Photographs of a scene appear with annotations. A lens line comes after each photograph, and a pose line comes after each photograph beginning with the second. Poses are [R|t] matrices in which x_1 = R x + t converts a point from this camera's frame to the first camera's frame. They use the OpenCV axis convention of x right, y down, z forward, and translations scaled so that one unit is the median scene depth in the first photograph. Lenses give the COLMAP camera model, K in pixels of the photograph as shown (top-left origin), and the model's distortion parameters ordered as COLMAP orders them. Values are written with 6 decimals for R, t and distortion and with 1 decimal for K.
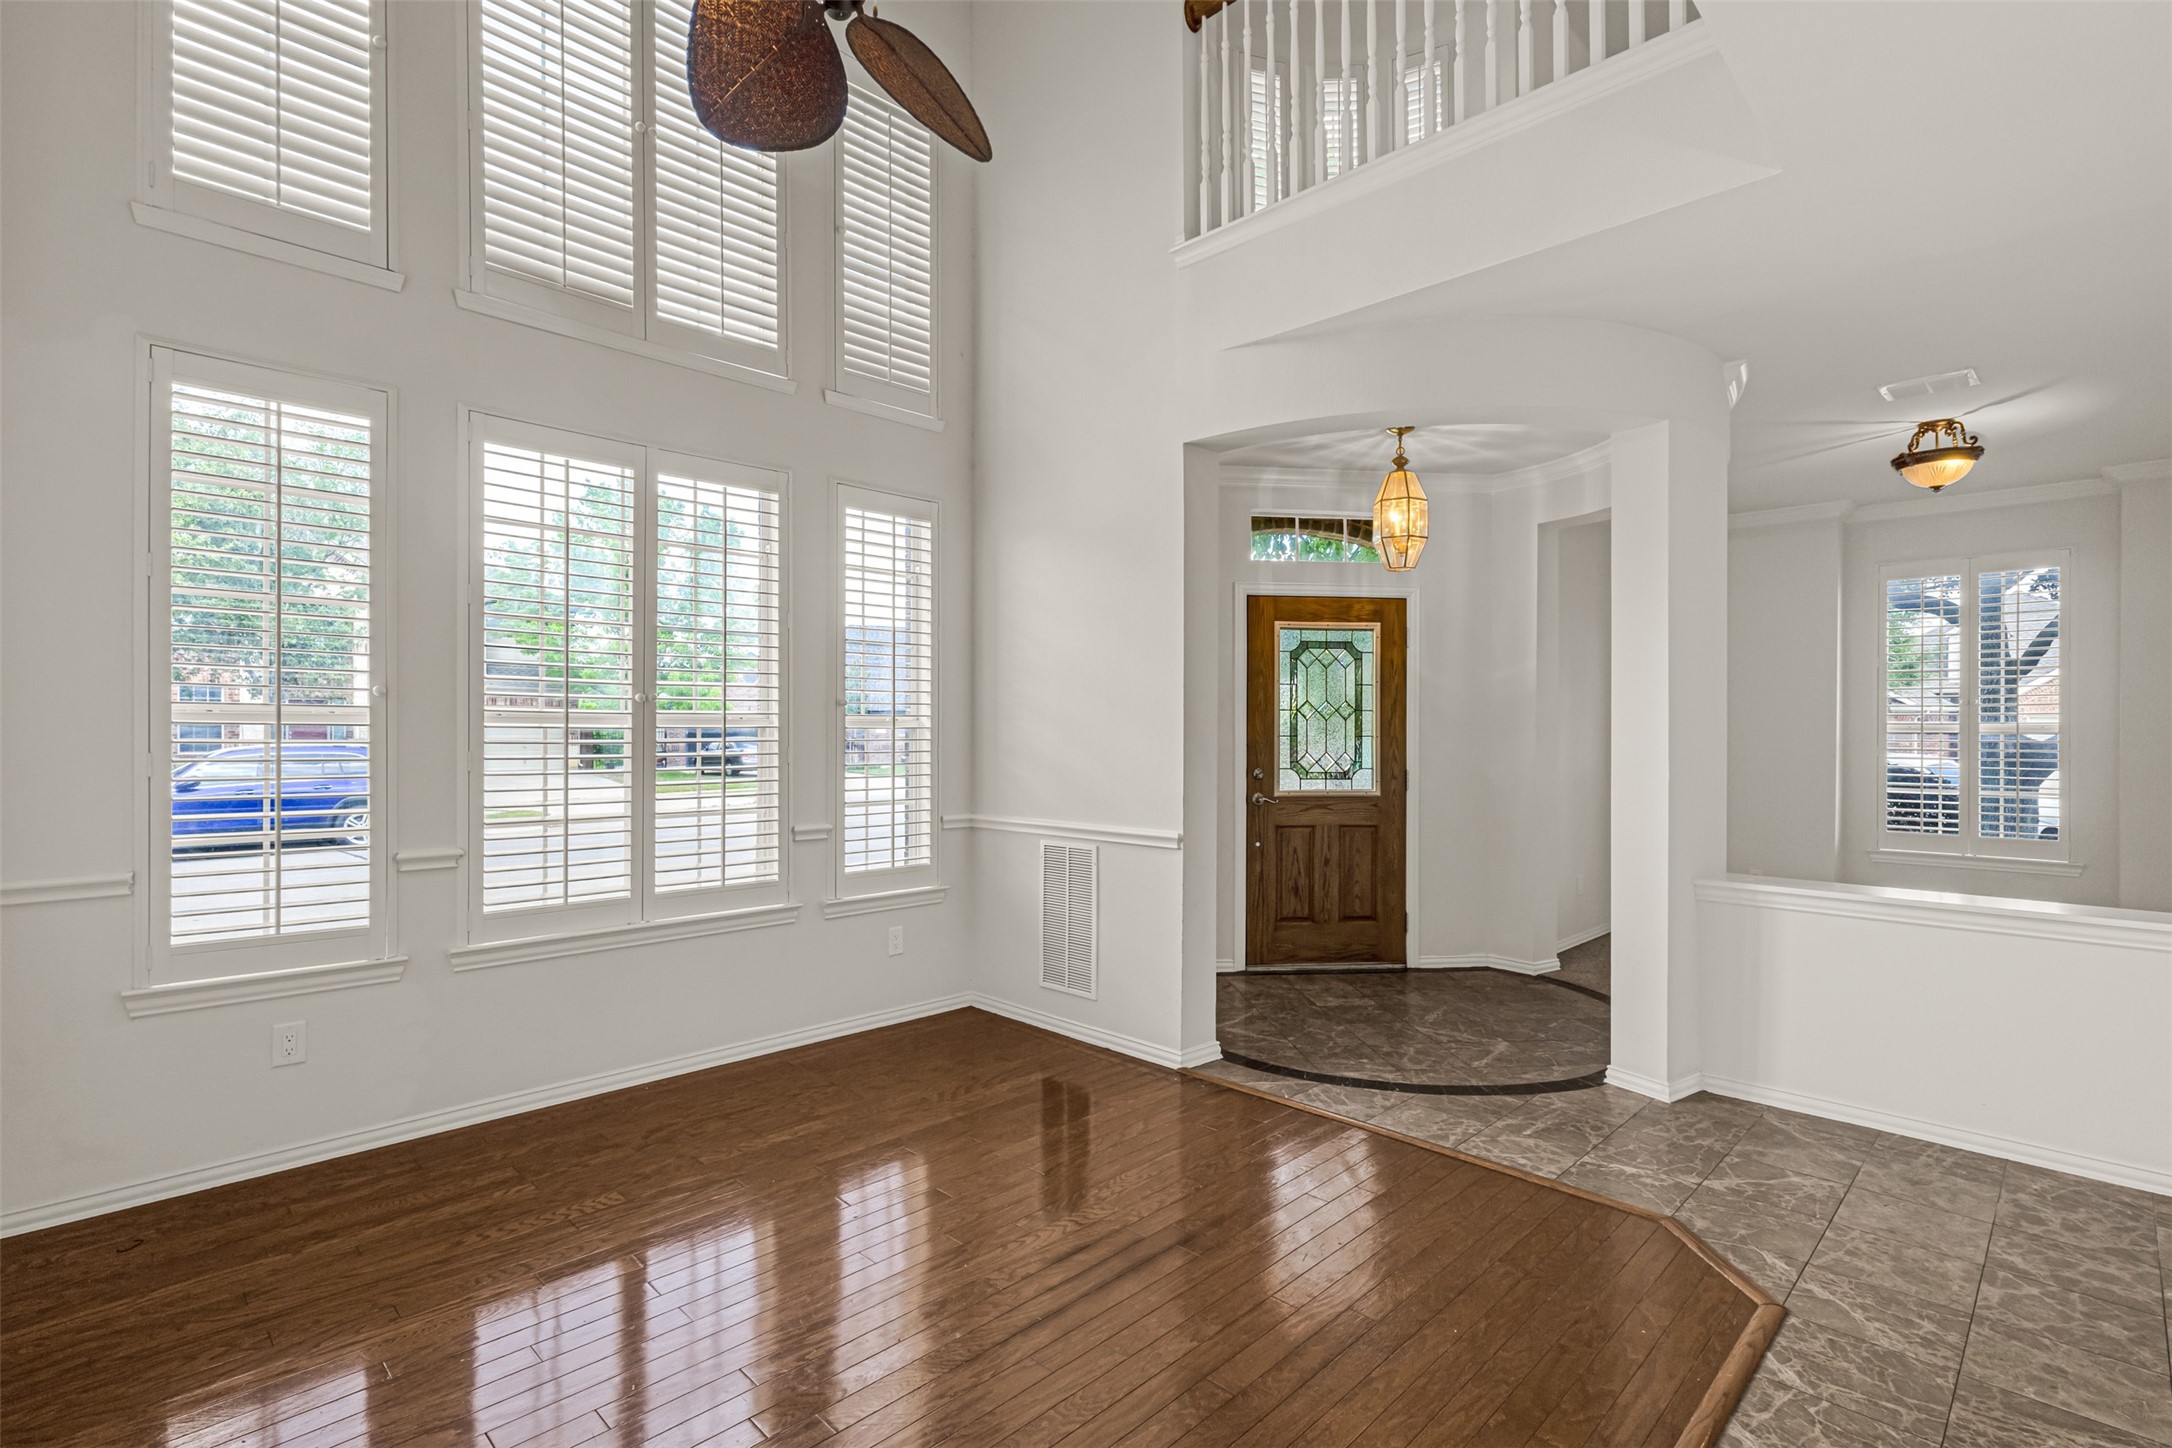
lens RADIAL K [[1017.7, 0, 1086.4], [0, 1017.7, 722.0], [0, 0, 1]] dist [0.007952, 0.000684]
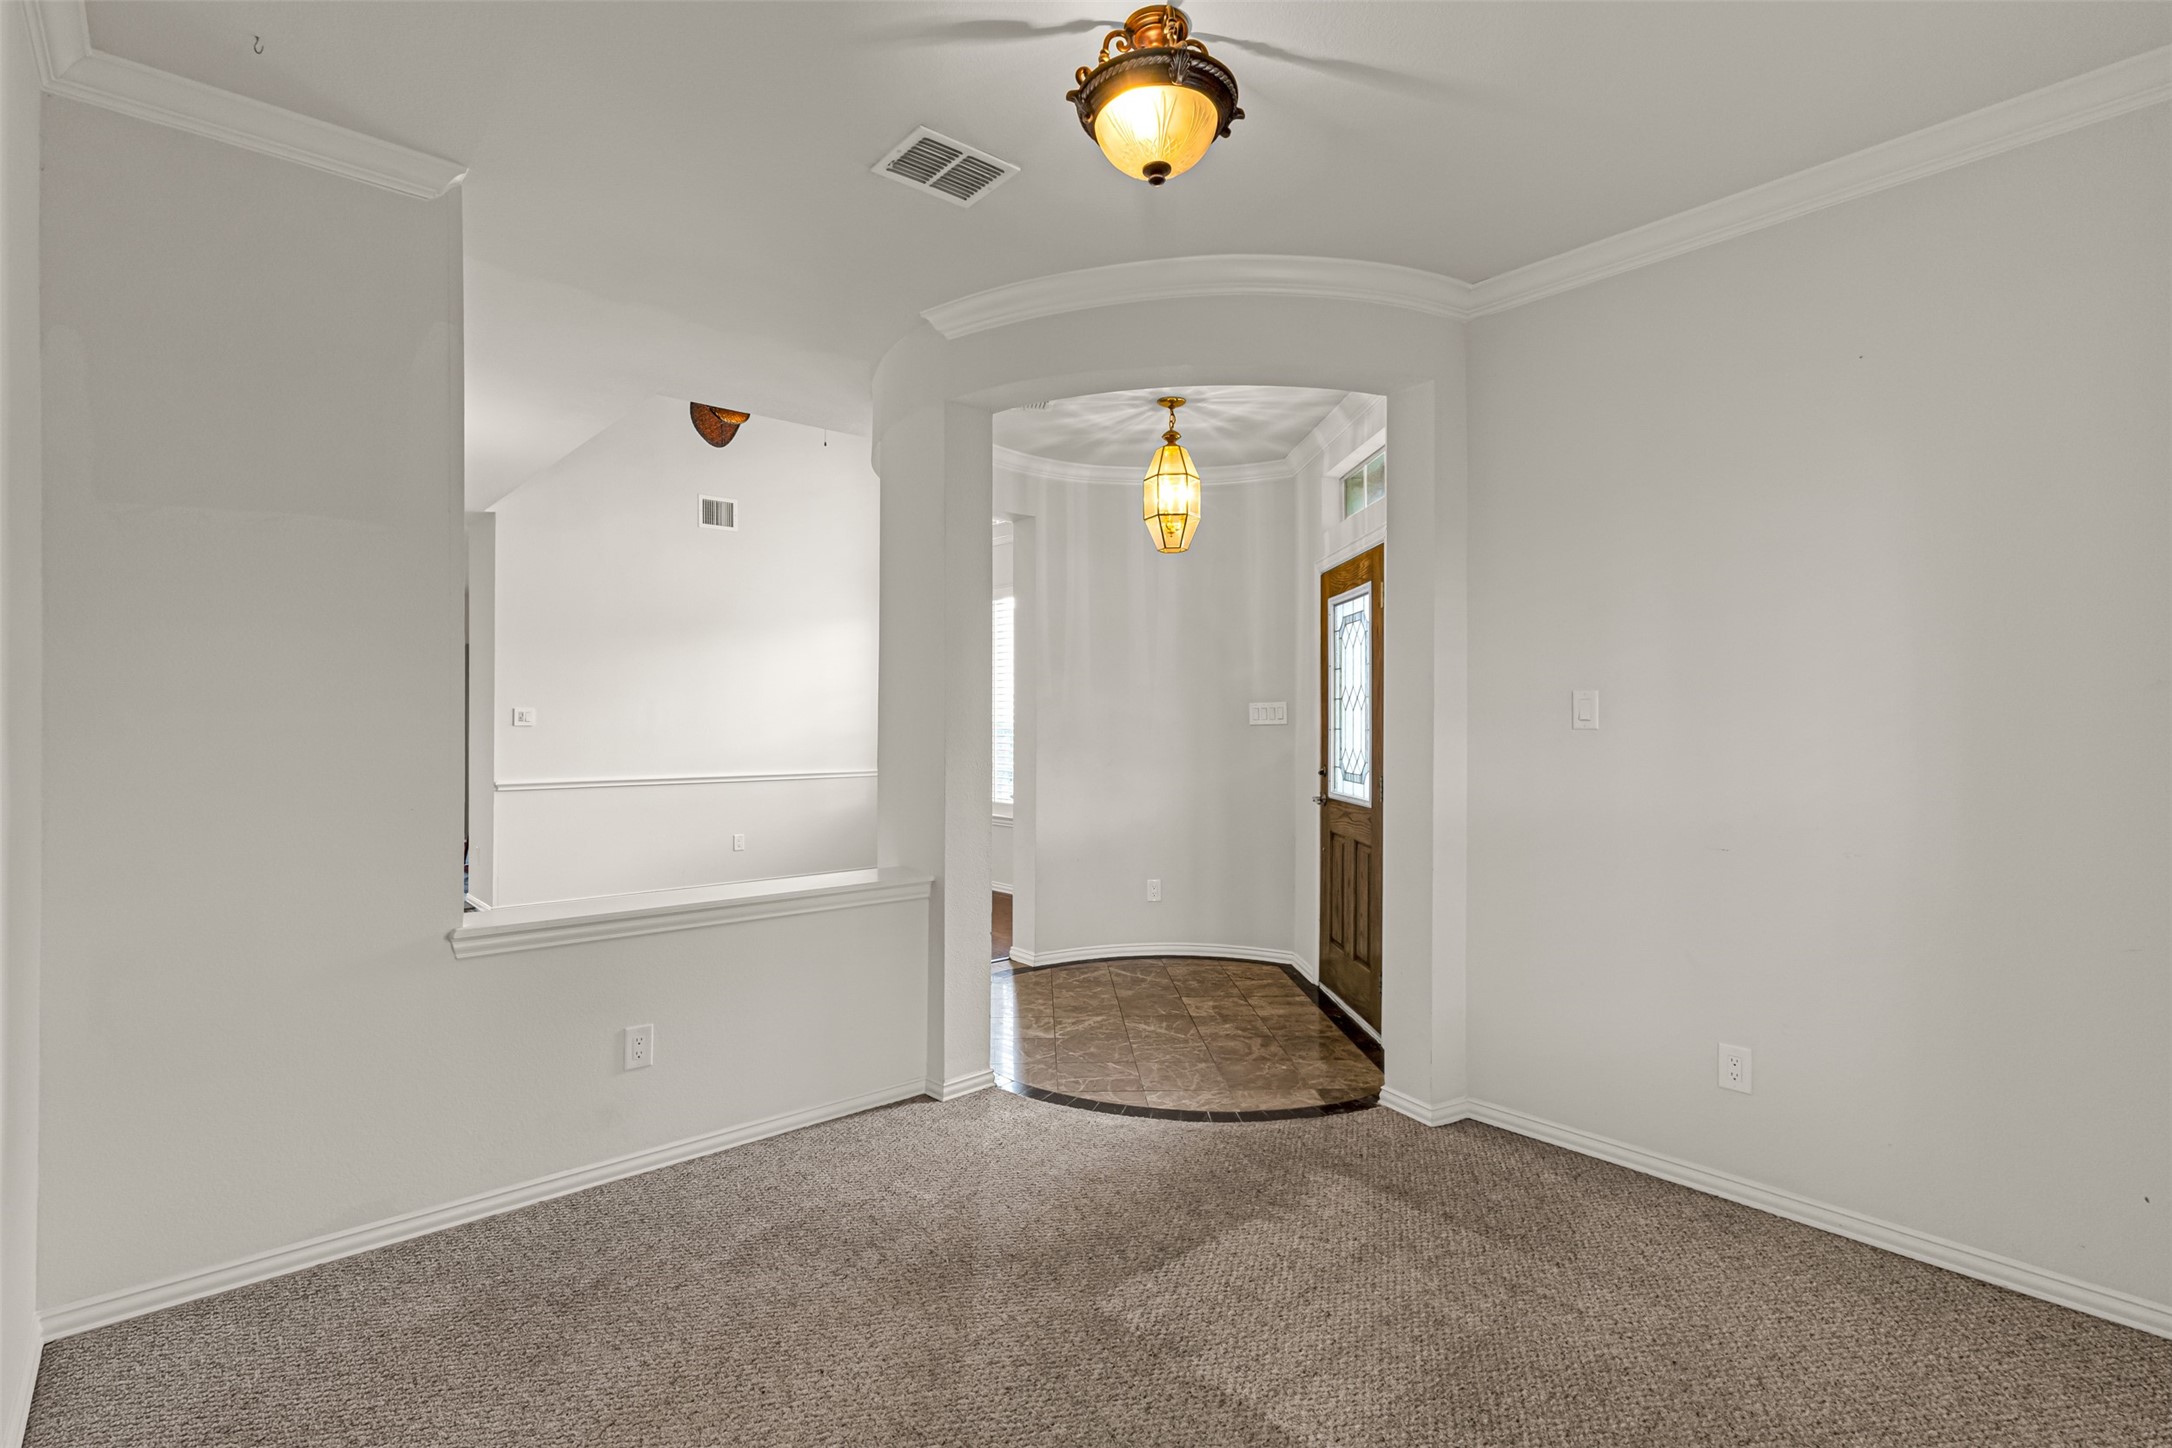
lens RADIAL K [[1017.7, 0, 1088.3], [0, 1017.7, 721.6], [0, 0, 1]] dist [0.007952, 0.000684]
pose [[-0.046832, 0.000161, -0.998903, 1.229520], [0.002033, 0.999998, 0.000066, 0.006898], [0.998901, -0.002028, -0.046832, 0.953409]]
